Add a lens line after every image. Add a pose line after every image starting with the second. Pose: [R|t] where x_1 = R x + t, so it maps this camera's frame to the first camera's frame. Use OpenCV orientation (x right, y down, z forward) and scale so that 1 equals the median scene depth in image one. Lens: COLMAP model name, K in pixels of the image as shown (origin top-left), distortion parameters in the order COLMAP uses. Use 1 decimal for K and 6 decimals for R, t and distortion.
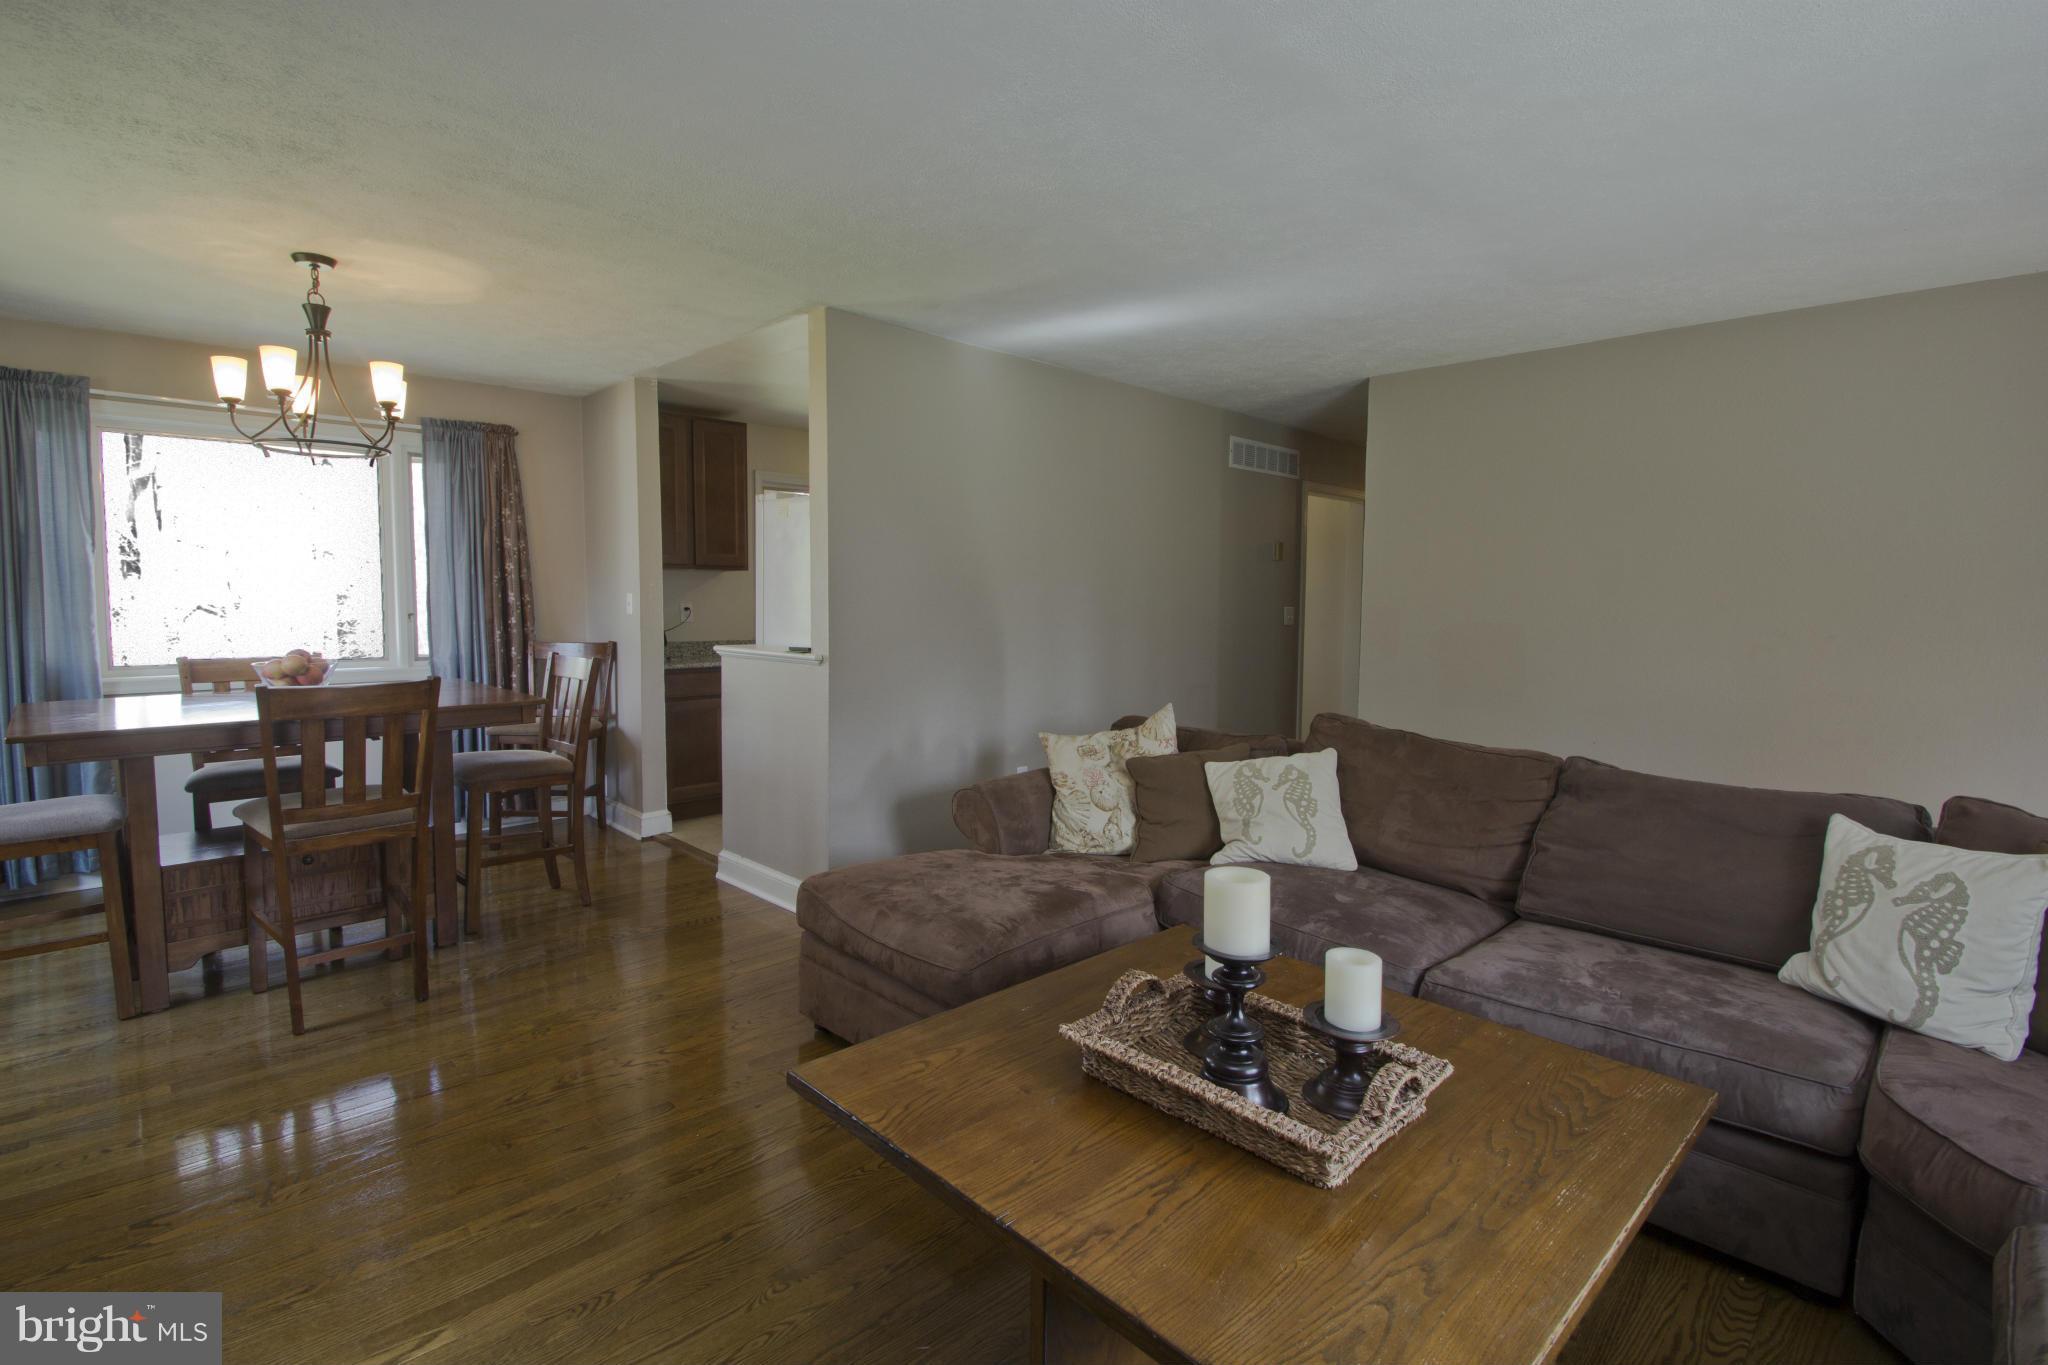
lens RADIAL K [[969.5, 0, 1025.9], [0, 969.5, 658.4], [0, 0, 1]] dist [0.000270, -0.000263]
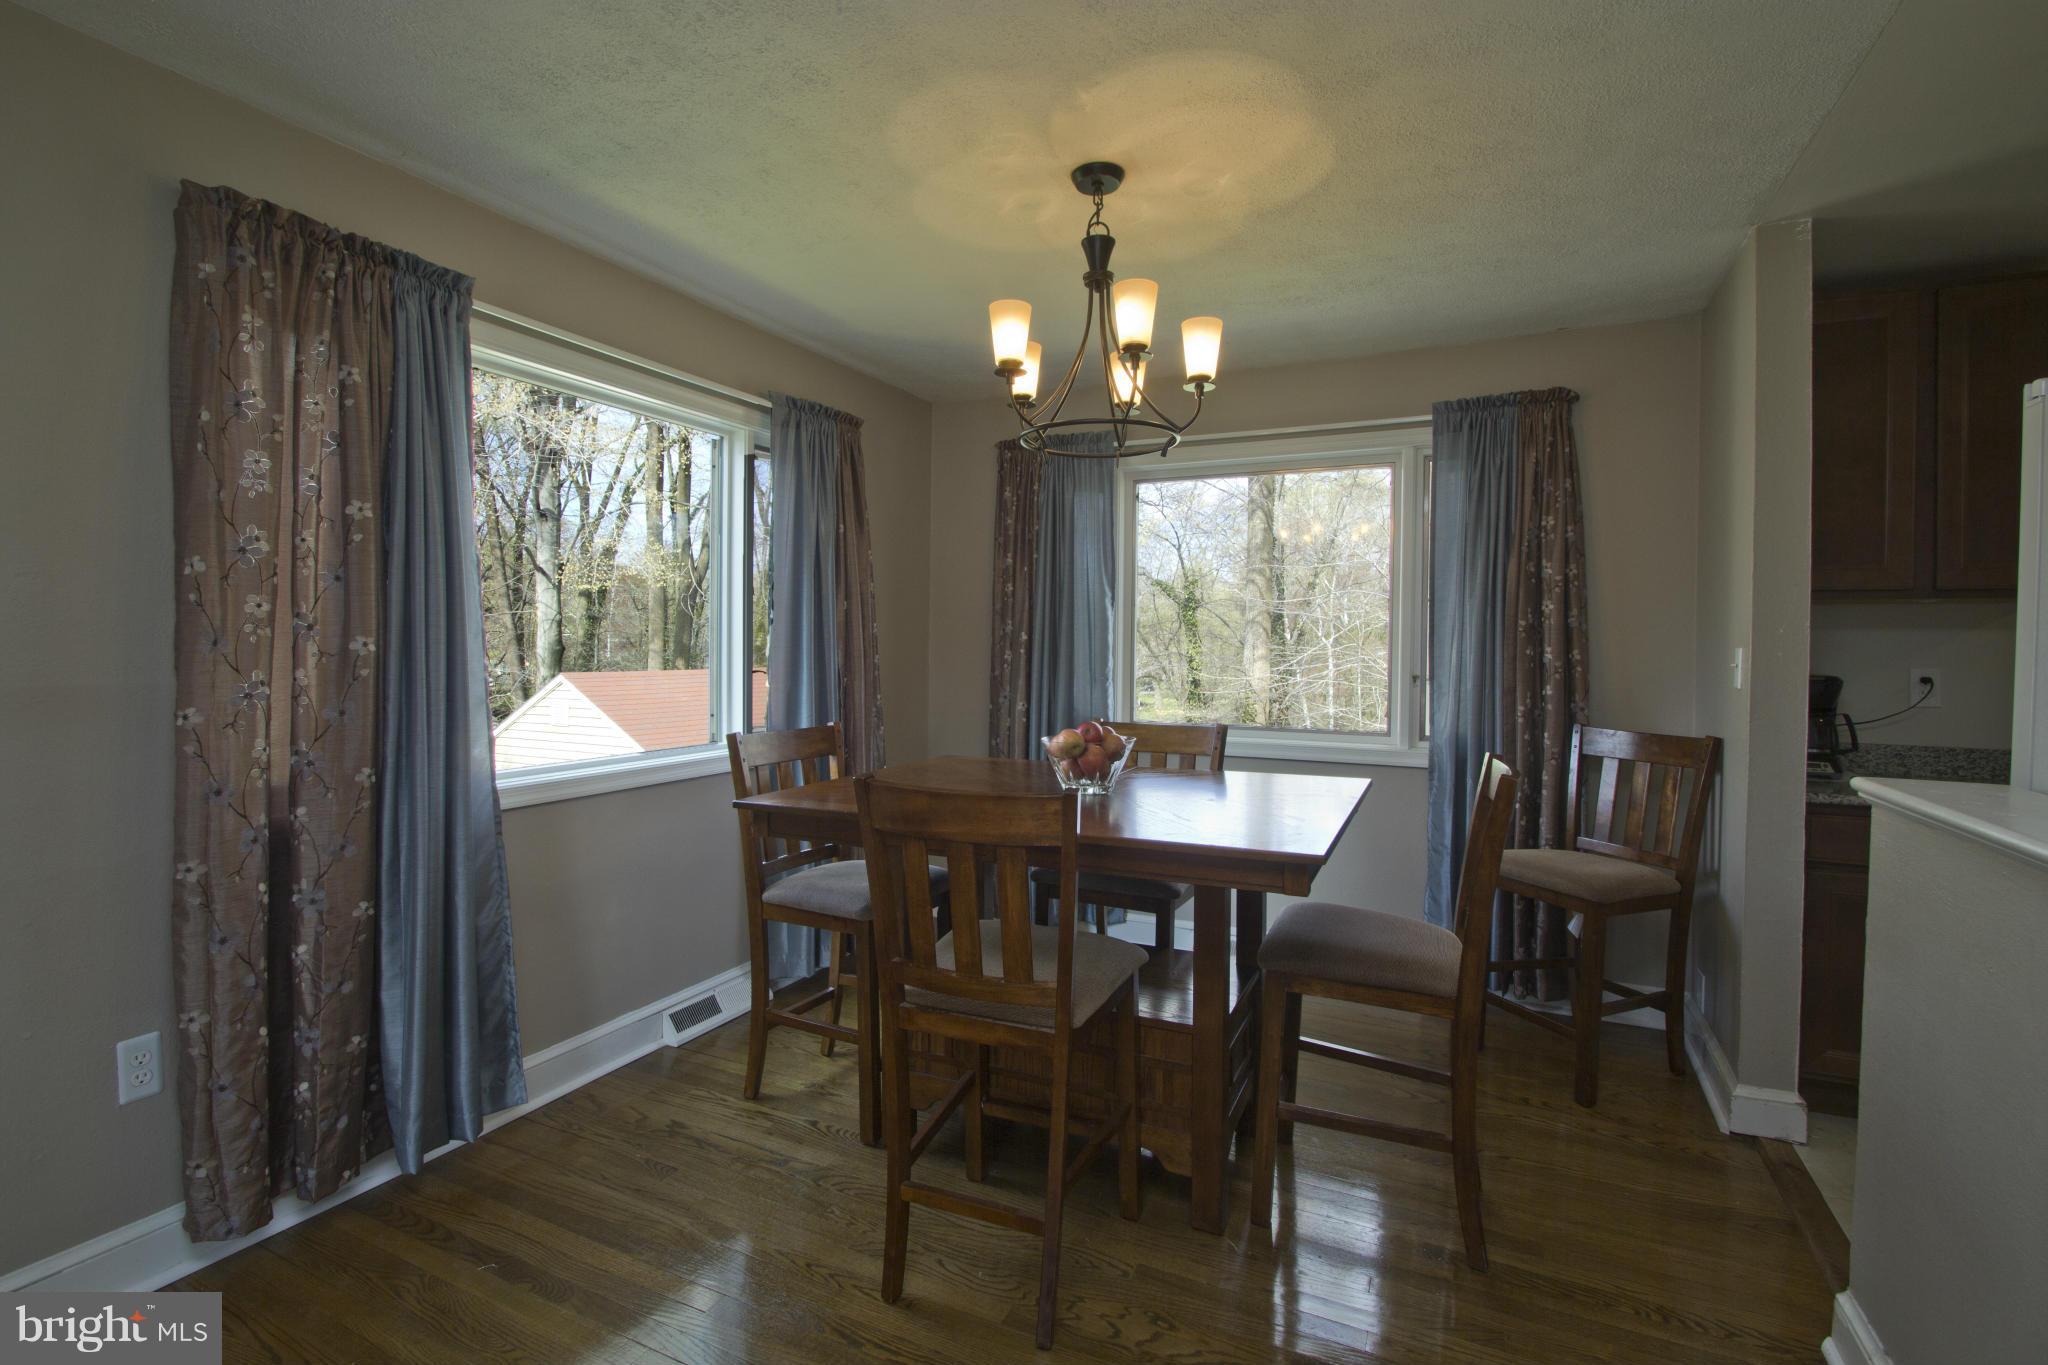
lens RADIAL K [[969.5, 0, 1025.9], [0, 969.5, 658.4], [0, 0, 1]] dist [0.000270, -0.000263]
pose [[0.340733, 0.010350, -0.940103, -0.047858], [-0.066358, 0.997710, -0.013066, -0.029271], [0.937816, 0.066835, 0.340639, 0.460436]]
